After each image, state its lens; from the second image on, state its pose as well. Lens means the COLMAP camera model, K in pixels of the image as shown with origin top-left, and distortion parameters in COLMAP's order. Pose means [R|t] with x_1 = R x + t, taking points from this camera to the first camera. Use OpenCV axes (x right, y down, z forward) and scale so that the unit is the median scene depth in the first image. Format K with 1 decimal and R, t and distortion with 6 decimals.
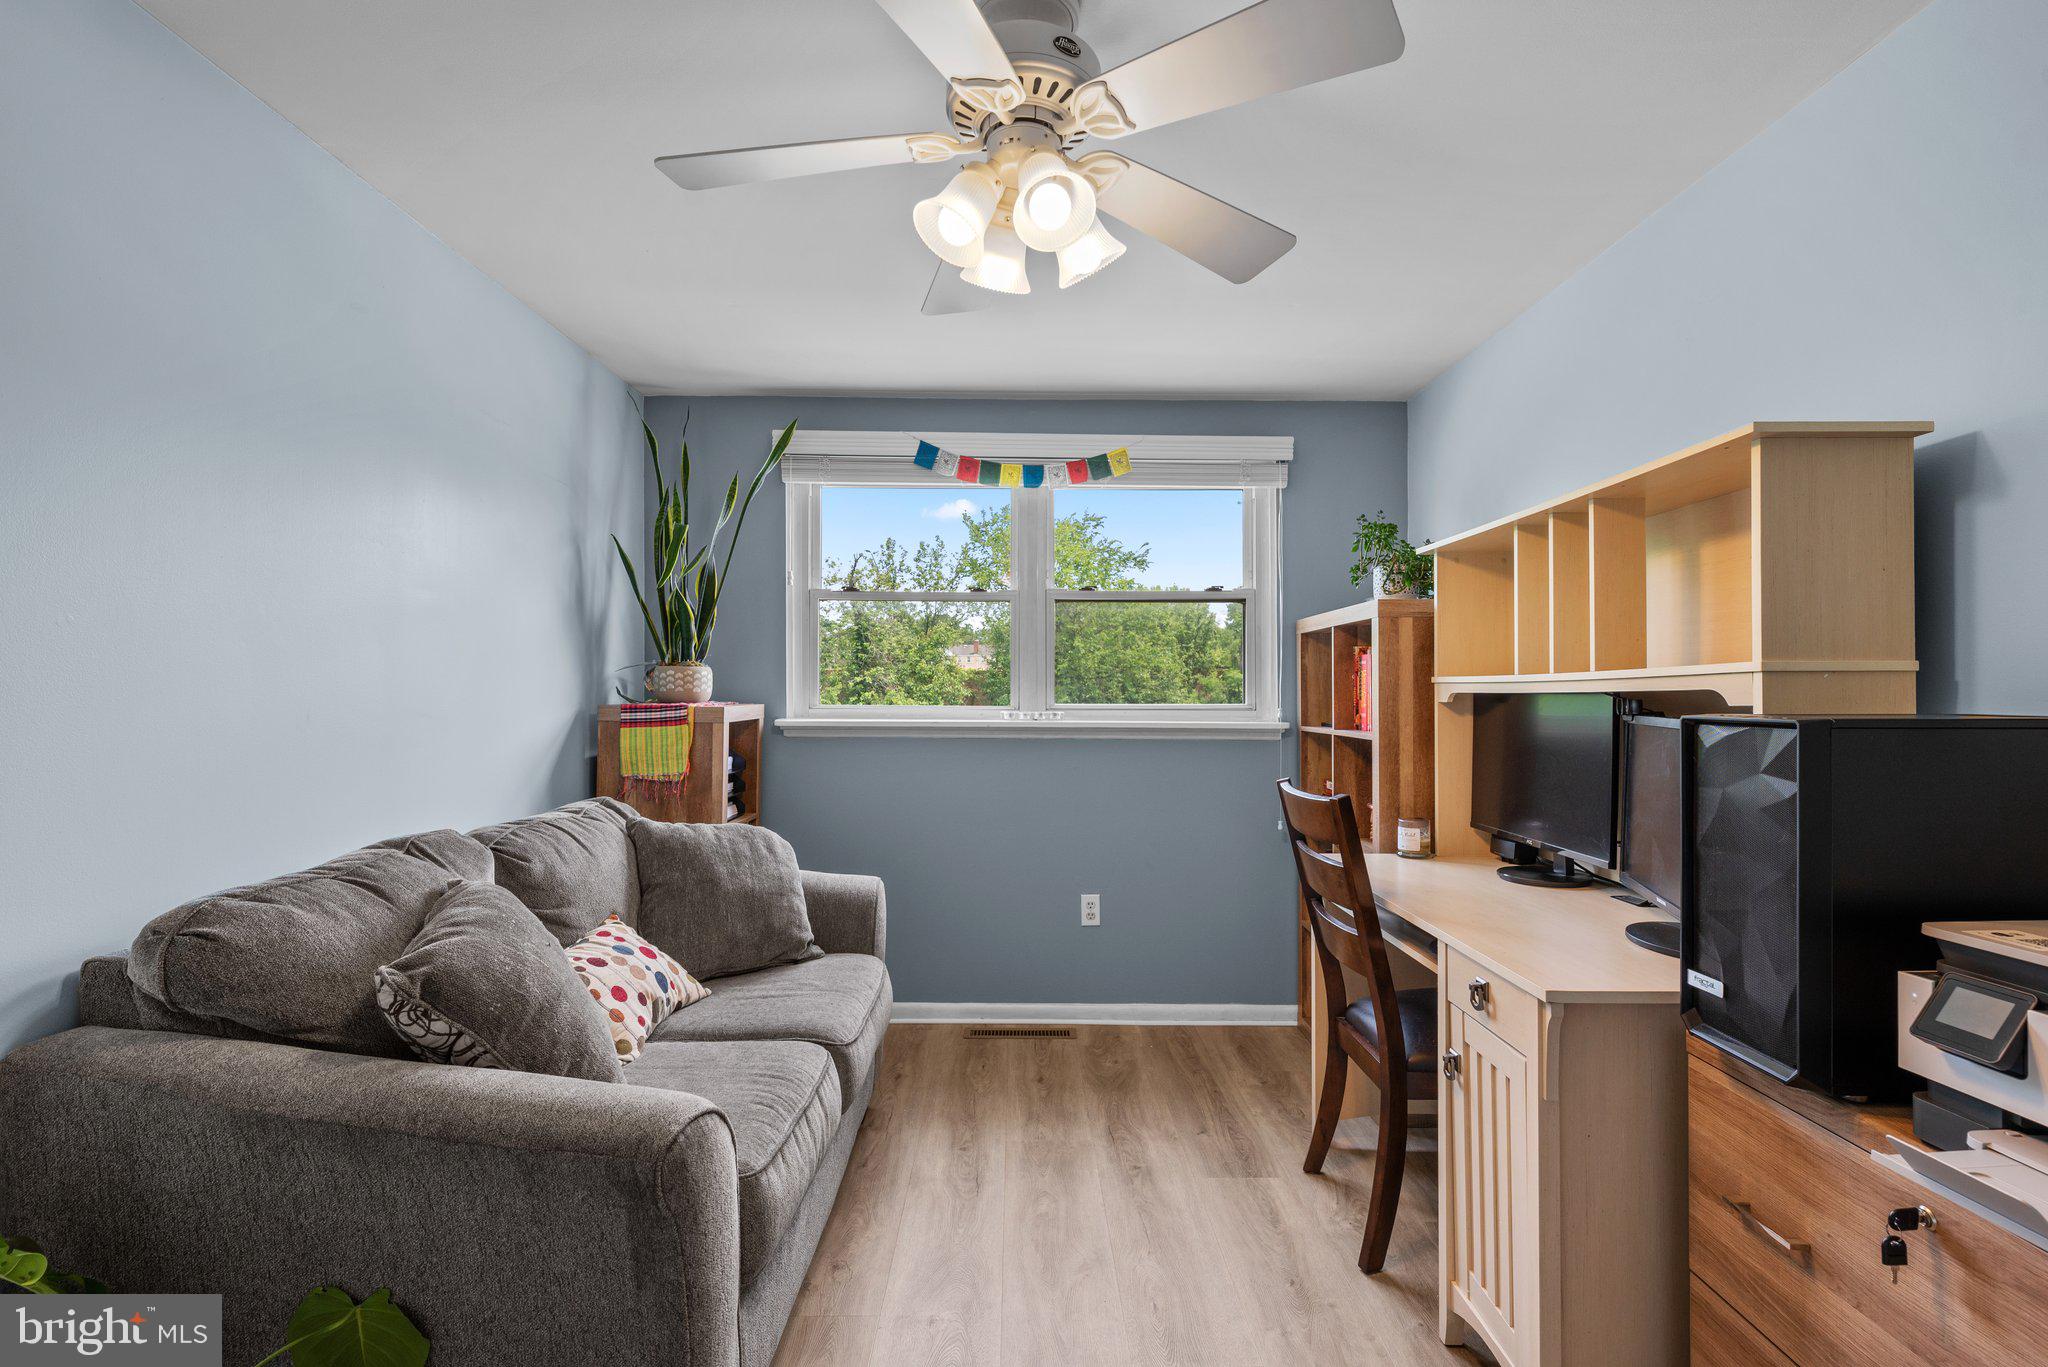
lens RADIAL K [[935.5, 0, 1045.7], [0, 935.5, 687.4], [0, 0, 1]] dist [0.006609, 0.000335]
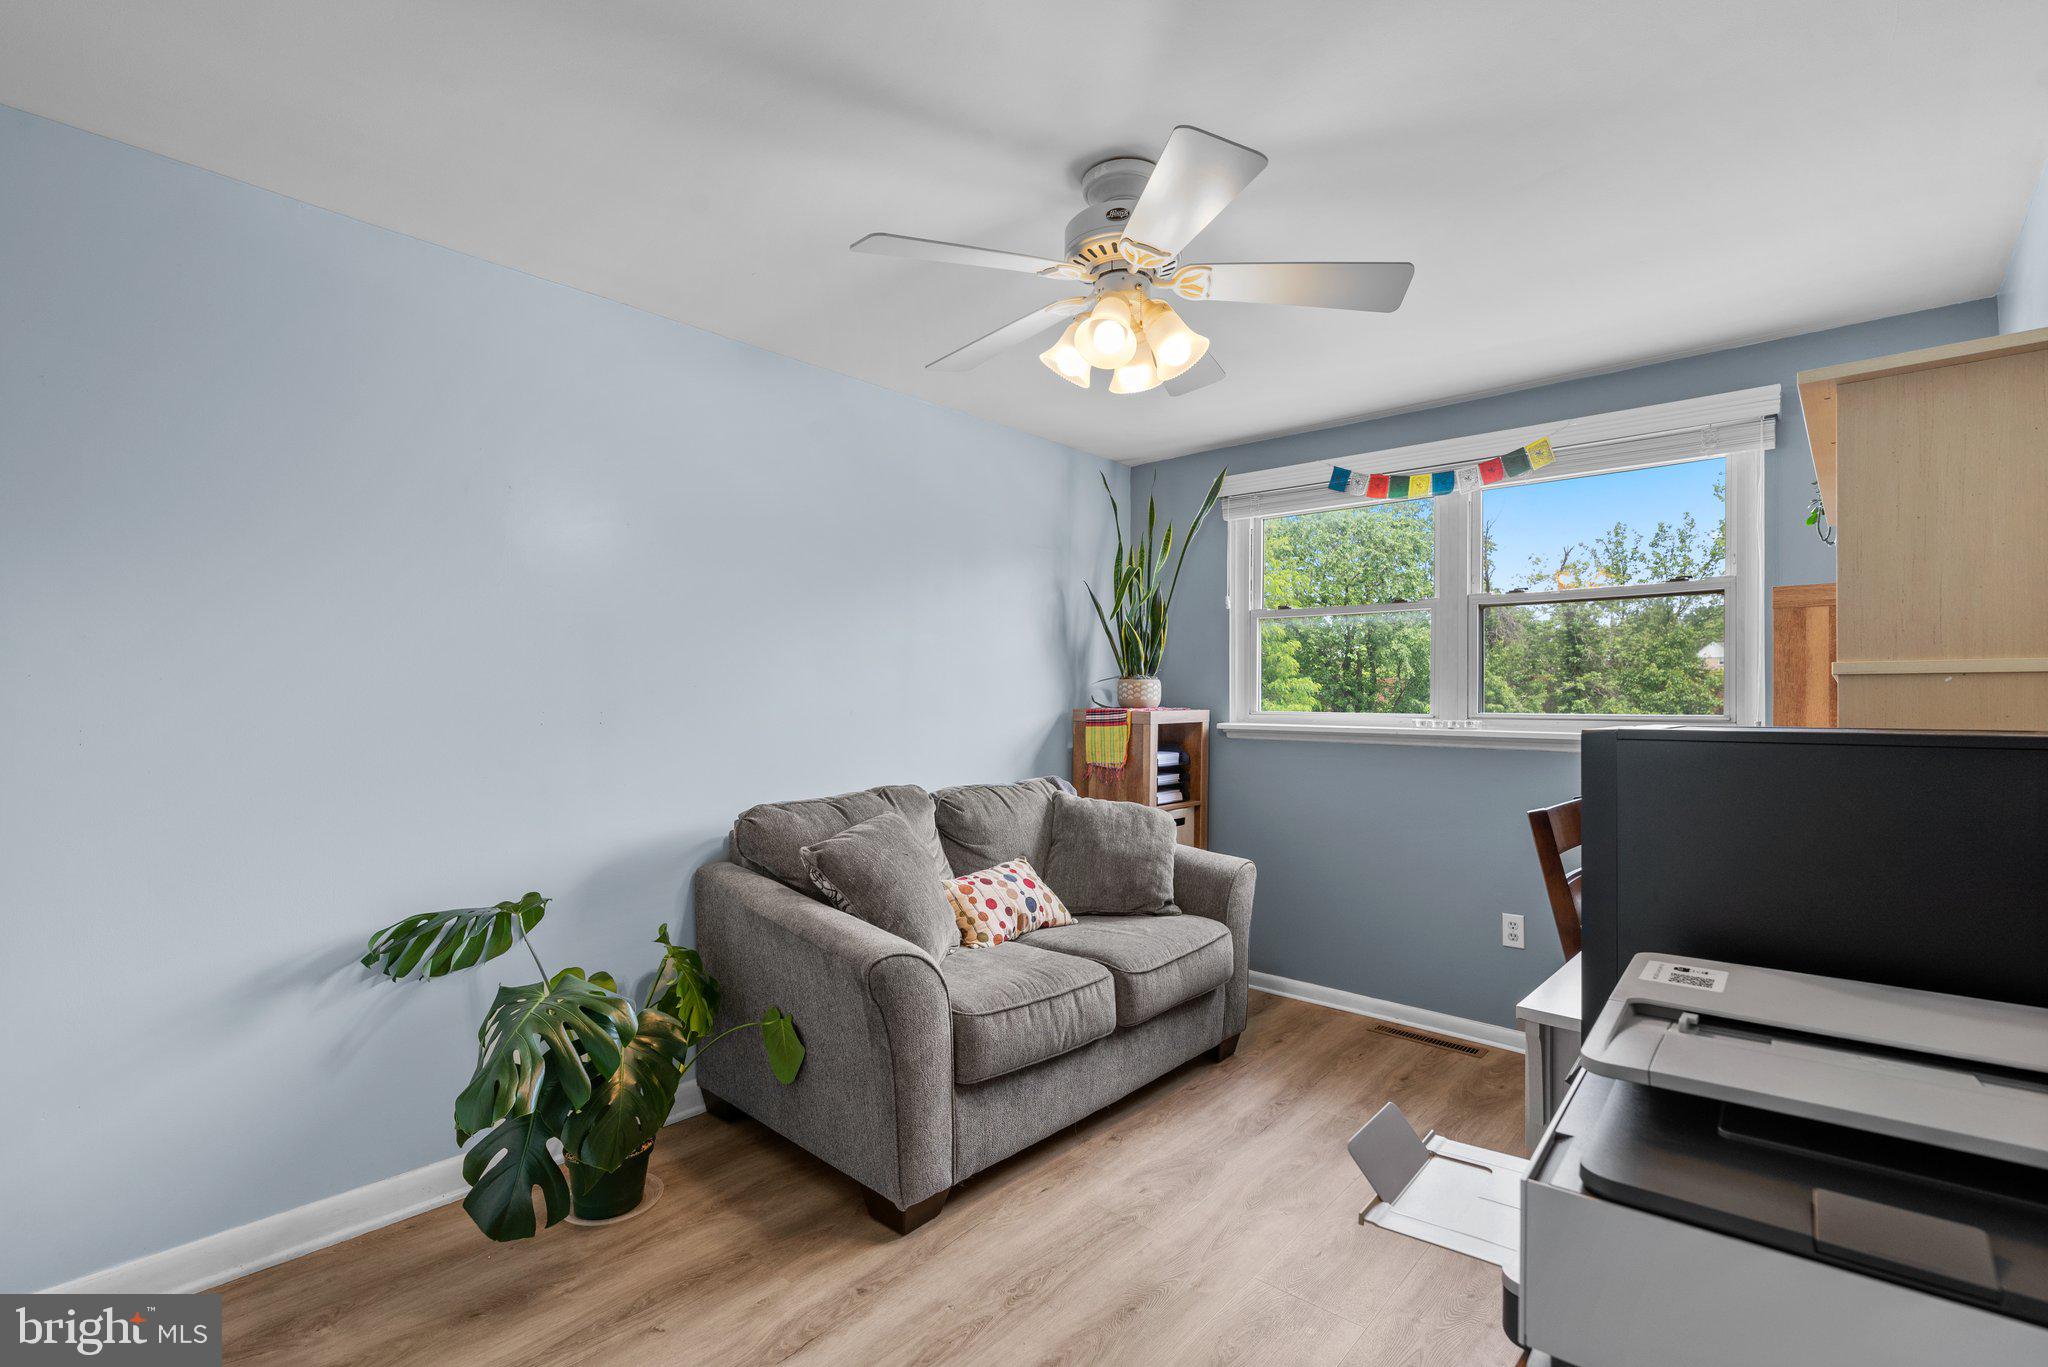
lens RADIAL K [[935.5, 0, 1045.7], [0, 935.5, 687.4], [0, 0, 1]] dist [0.006609, 0.000335]
pose [[0.745972, -0.007364, -0.665937, 0.367043], [0.001577, 0.999956, -0.009291, 0.000133], [0.665976, 0.005880, 0.745950, -0.026321]]
